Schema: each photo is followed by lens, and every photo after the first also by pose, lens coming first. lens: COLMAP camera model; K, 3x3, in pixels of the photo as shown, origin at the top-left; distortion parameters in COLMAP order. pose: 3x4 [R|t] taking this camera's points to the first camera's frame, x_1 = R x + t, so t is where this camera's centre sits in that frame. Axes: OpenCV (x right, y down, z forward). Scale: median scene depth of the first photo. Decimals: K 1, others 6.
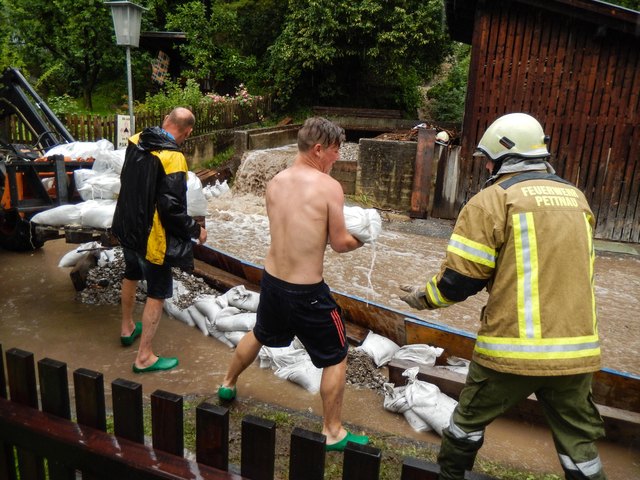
lens RADIAL K [[463.7, 0, 320.2], [0, 463.7, 255.6], [0, 0, 1]] dist [-0.036114, 0.006205]
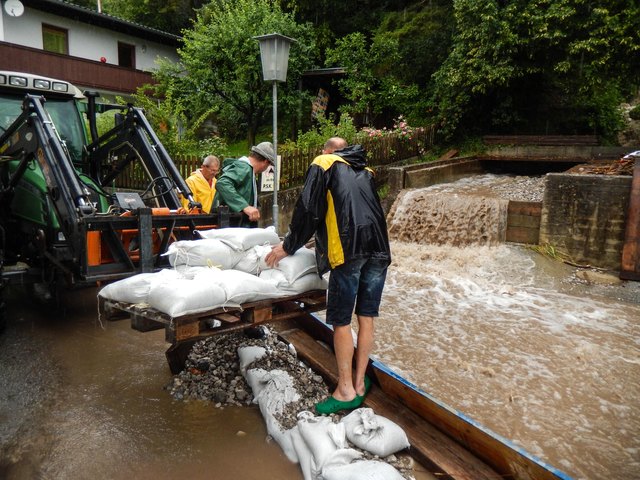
lens RADIAL K [[463.7, 0, 320.2], [0, 463.7, 255.6], [0, 0, 1]] dist [-0.036114, 0.006205]
pose [[0.941469, 0.030075, -0.335755, -0.007688], [-0.052935, 0.996845, -0.059140, -0.039227], [0.332917, 0.073451, 0.940091, 0.124948]]
